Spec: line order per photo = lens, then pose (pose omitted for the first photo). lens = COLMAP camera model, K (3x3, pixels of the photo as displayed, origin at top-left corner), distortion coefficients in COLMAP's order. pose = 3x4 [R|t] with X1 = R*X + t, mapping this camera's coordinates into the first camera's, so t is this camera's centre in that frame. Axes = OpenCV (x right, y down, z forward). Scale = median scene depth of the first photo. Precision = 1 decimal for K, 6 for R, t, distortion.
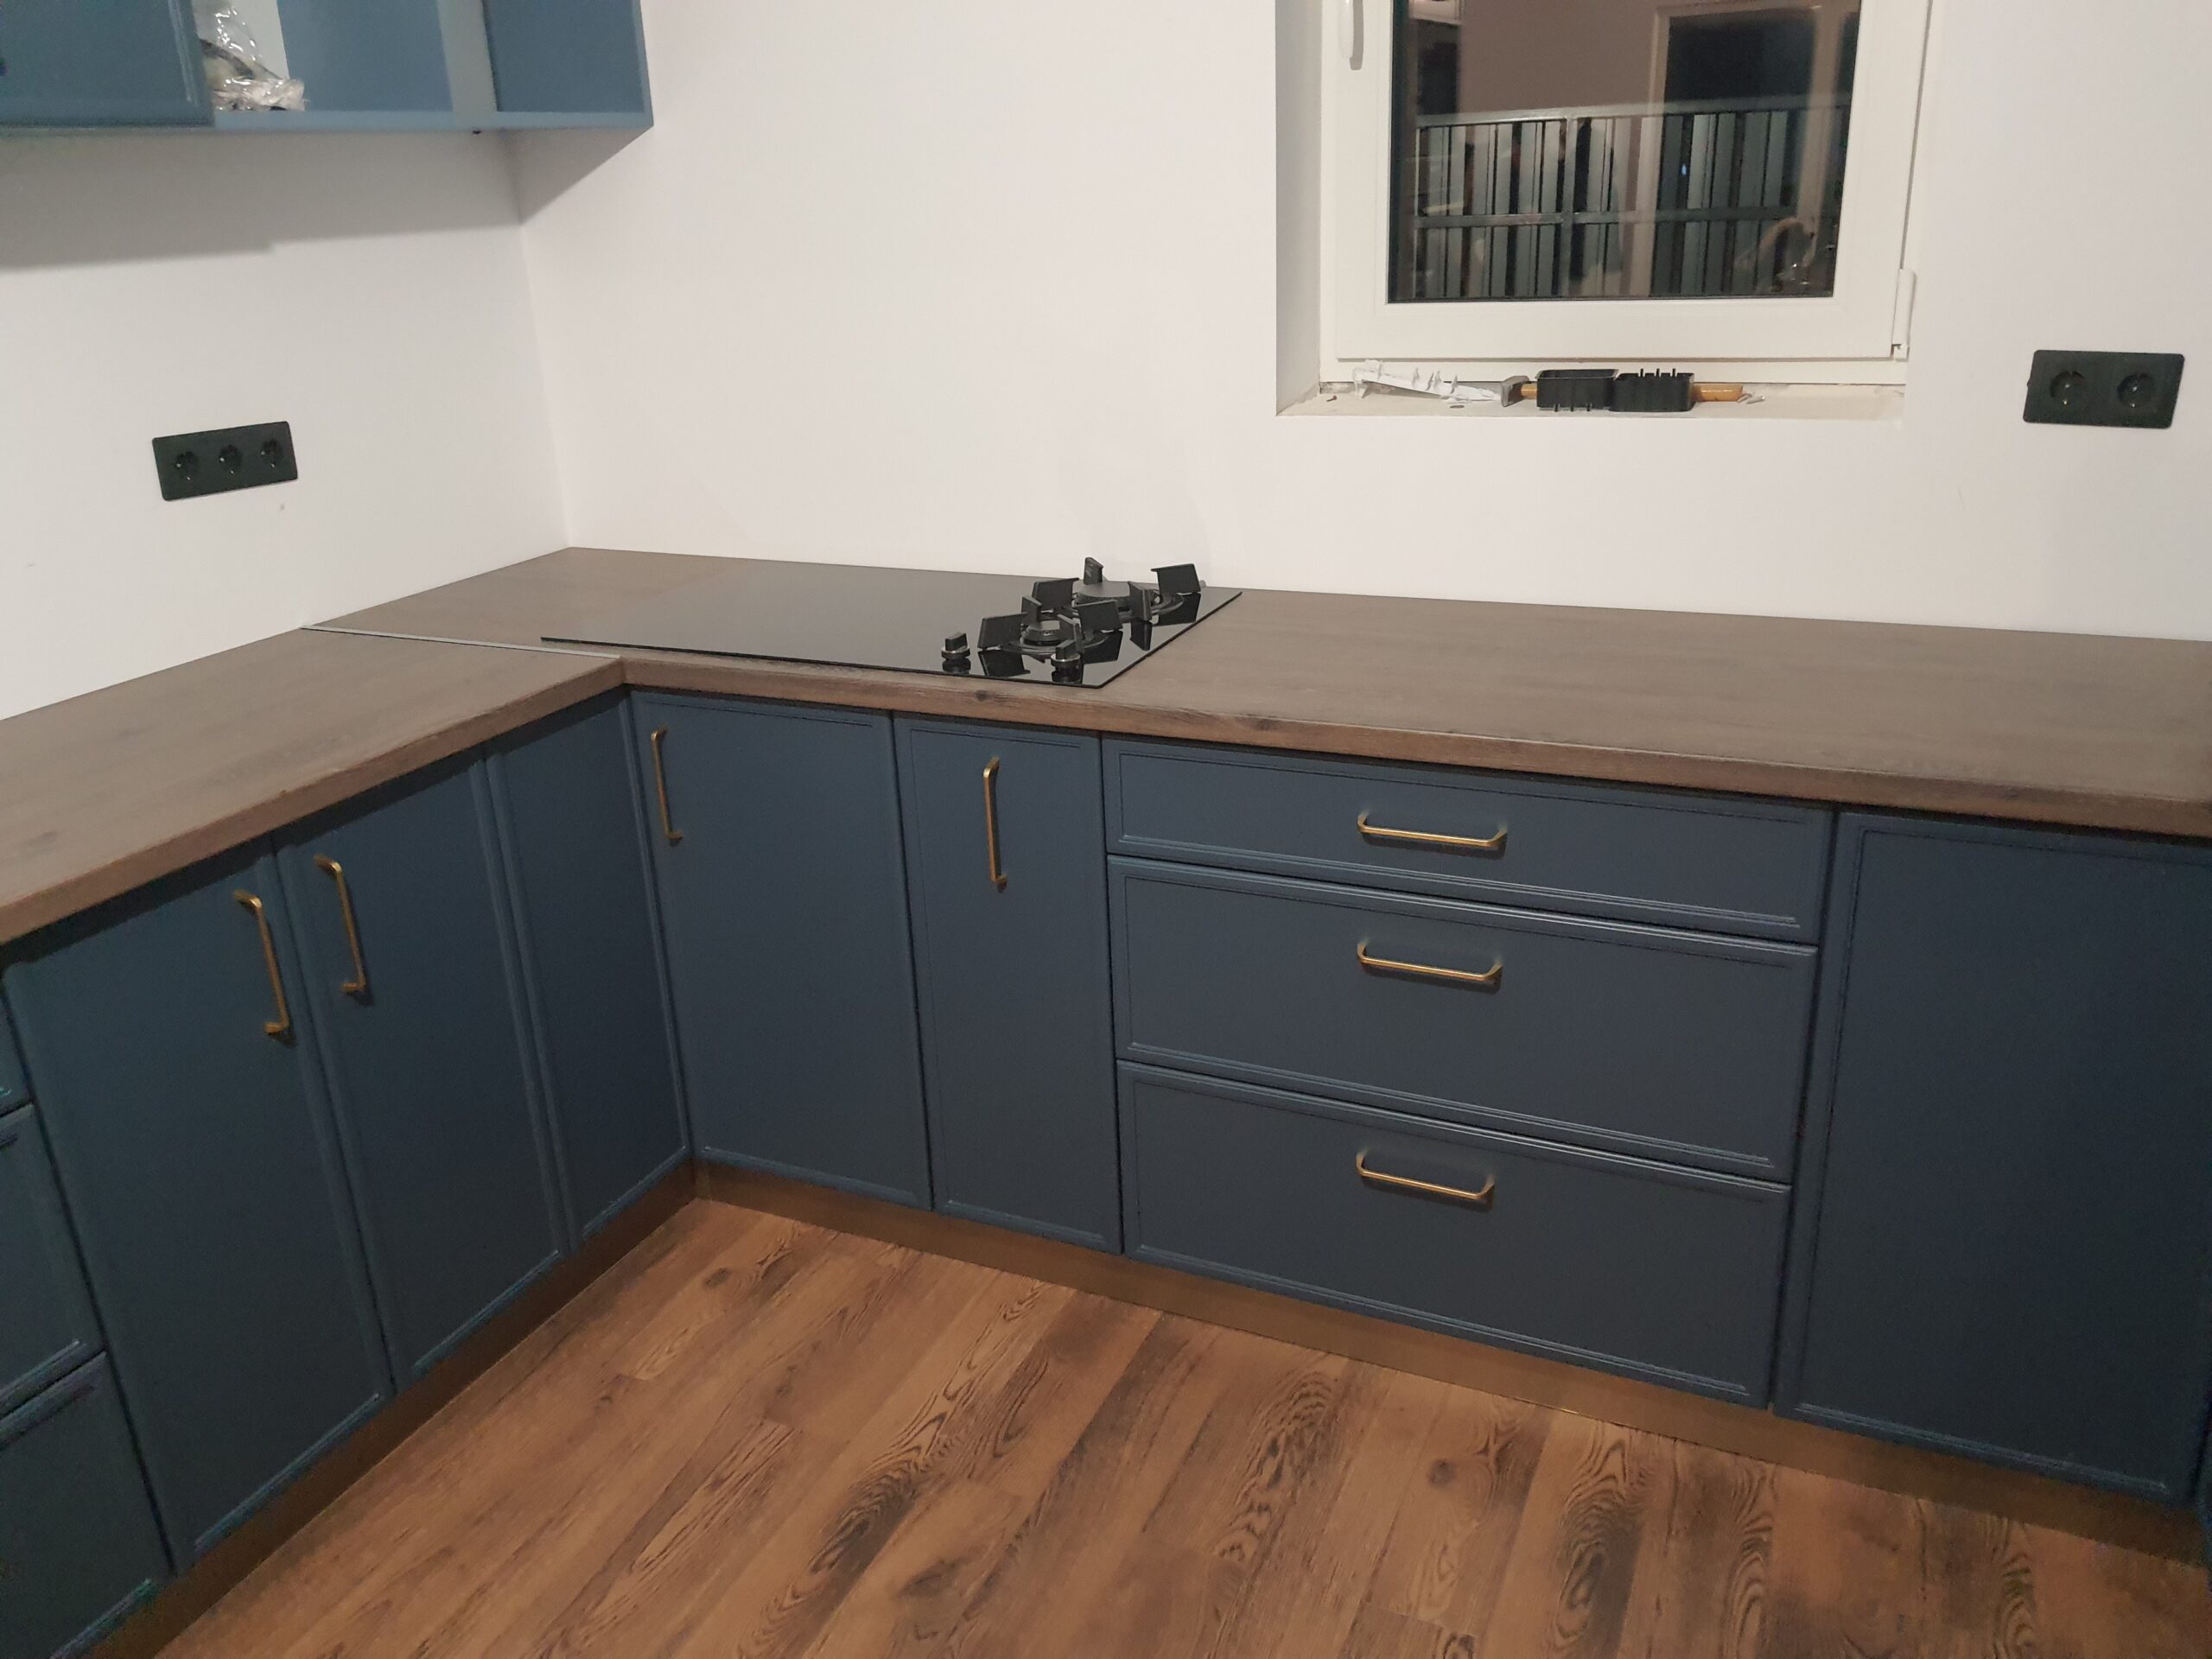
lens RADIAL K [[1726.8, 0, 1071.8], [0, 1726.8, 822.1], [0, 0, 1]] dist [0.067969, -0.117018]
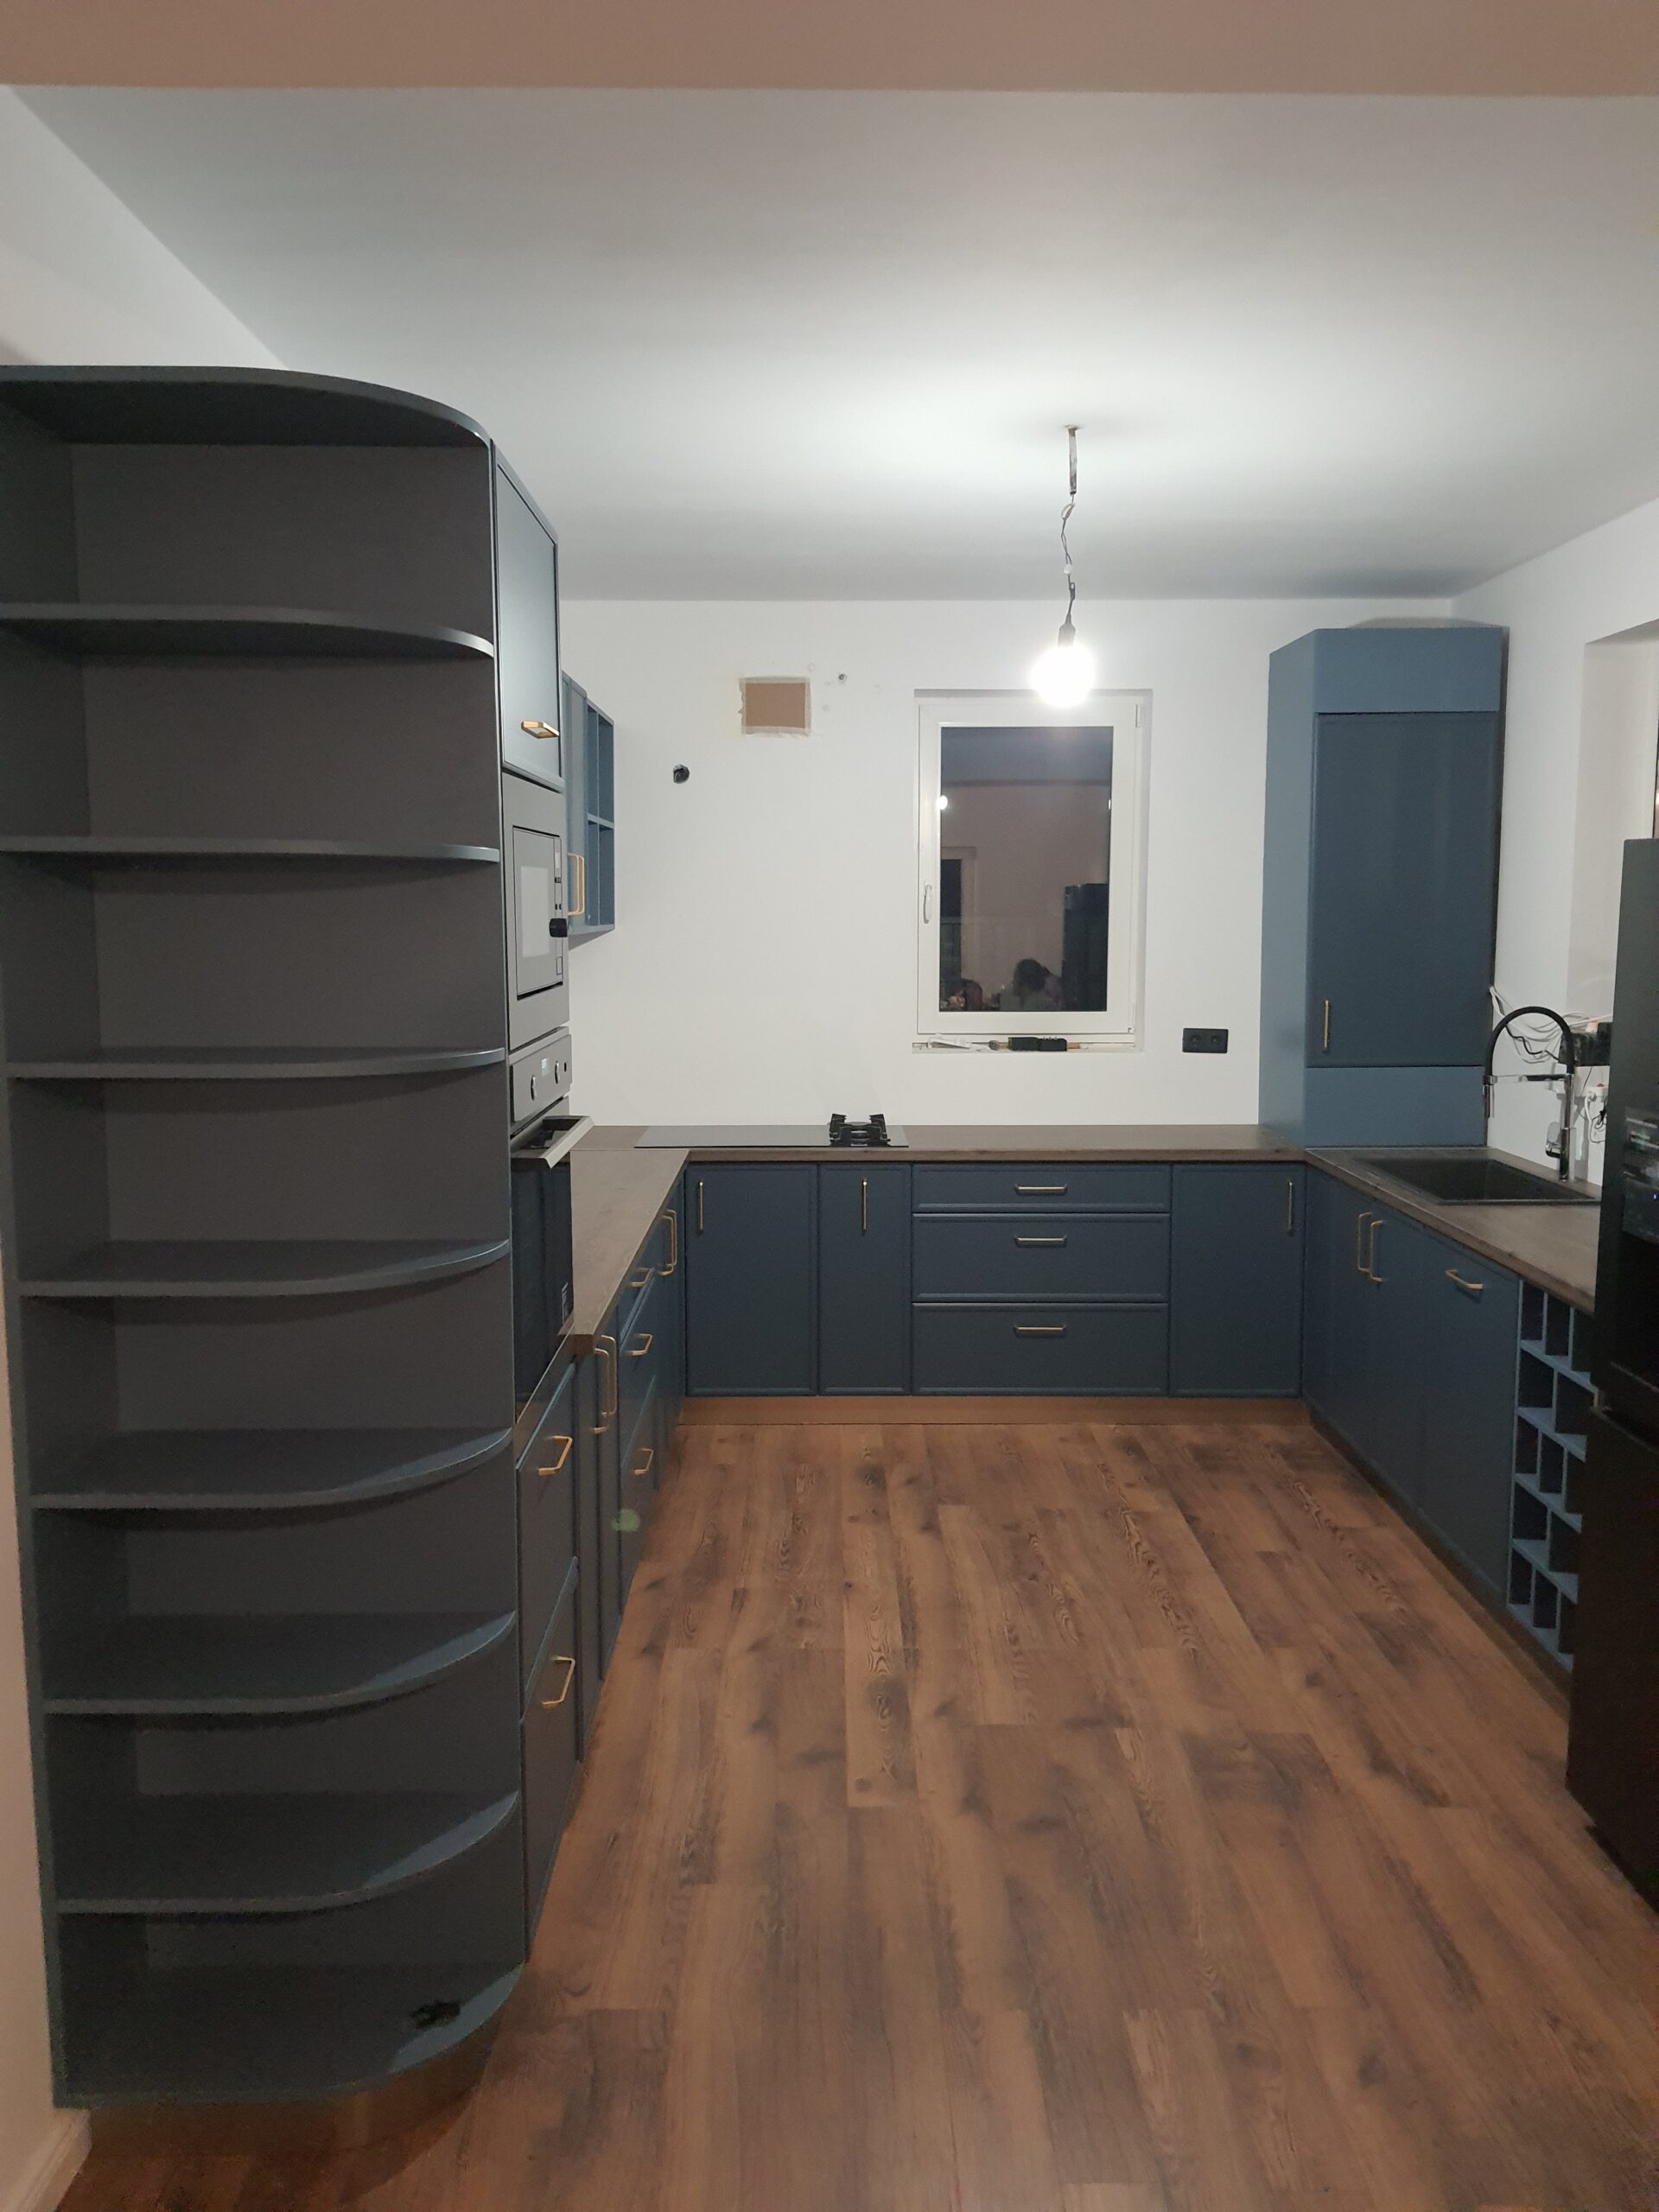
lens RADIAL K [[1726.8, 0, 829.5], [0, 1726.8, 1106.0], [0, 0, 1]] dist [0.067969, -0.117018]
pose [[0.900748, -0.003346, 0.434330, -1.107145], [0.113766, 0.966877, -0.228488, 0.402258], [-0.419179, 0.255222, 0.871293, -1.115369]]
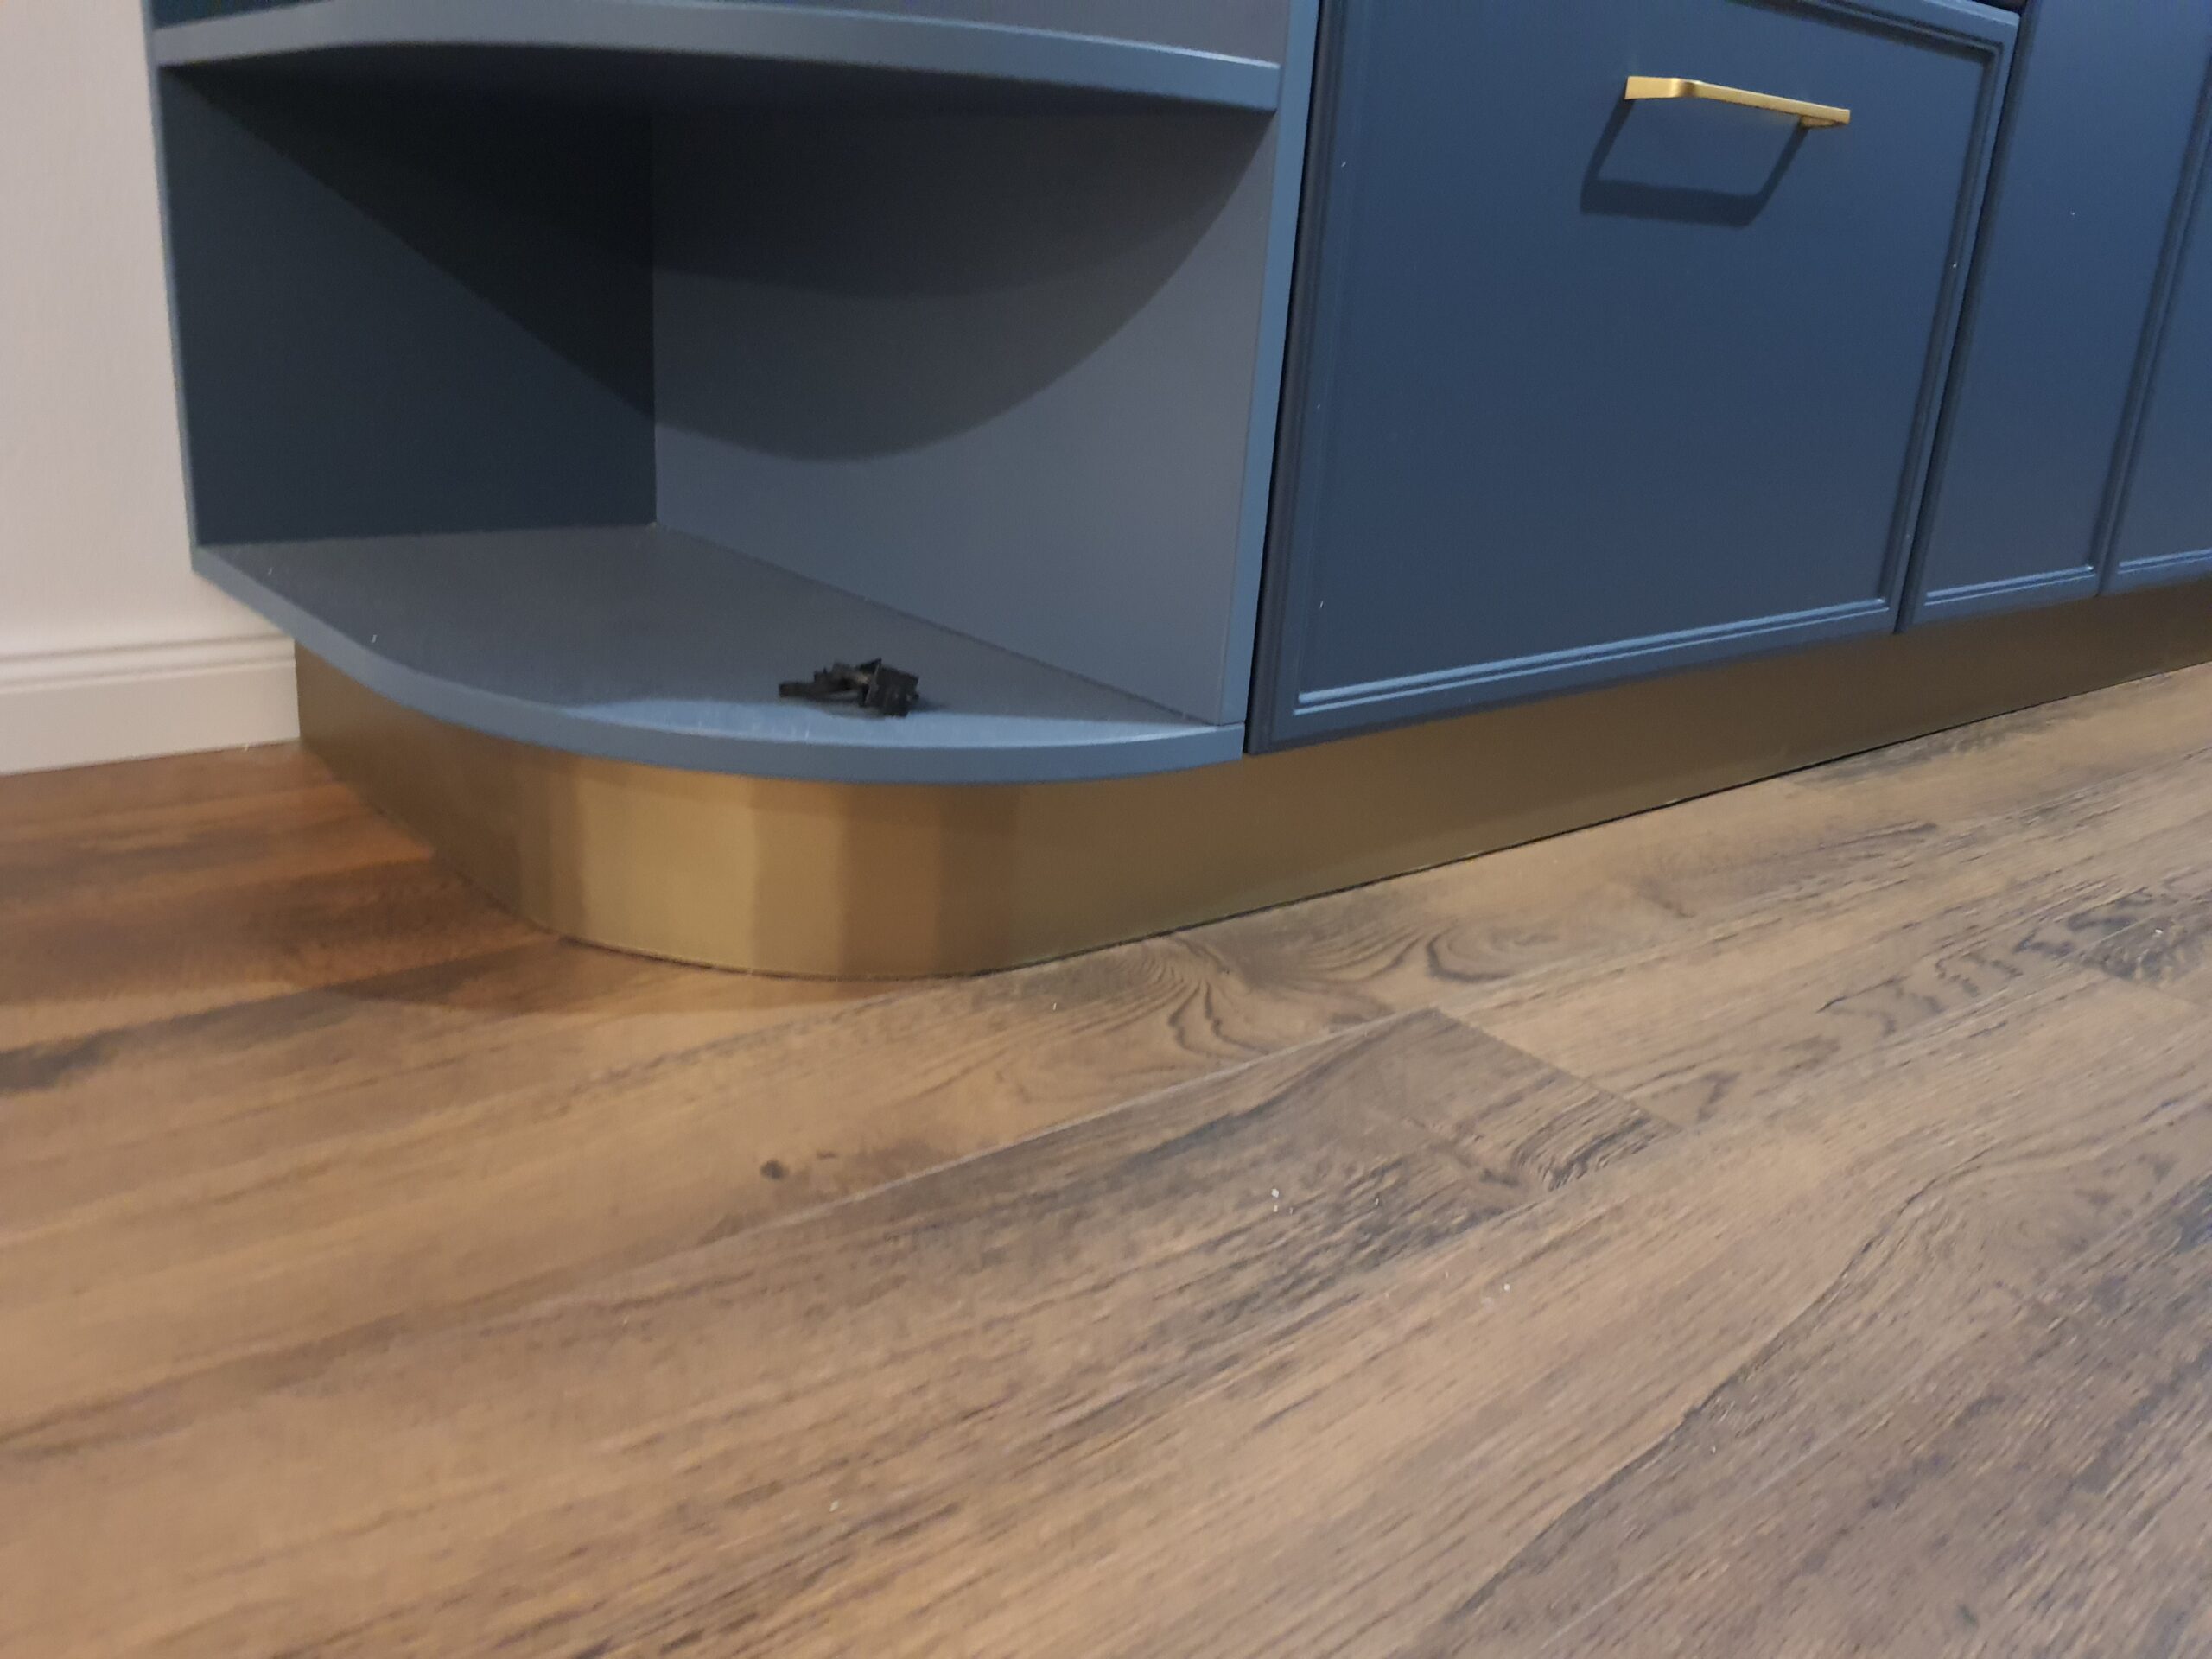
lens RADIAL K [[1726.8, 0, 1071.8], [0, 1726.8, 822.1], [0, 0, 1]] dist [0.067969, -0.117018]
pose [[0.893845, 0.239687, -0.378935, -0.694299], [-0.252517, 0.967455, 0.016297, 0.675307], [0.370509, 0.081121, 0.925280, -0.239721]]
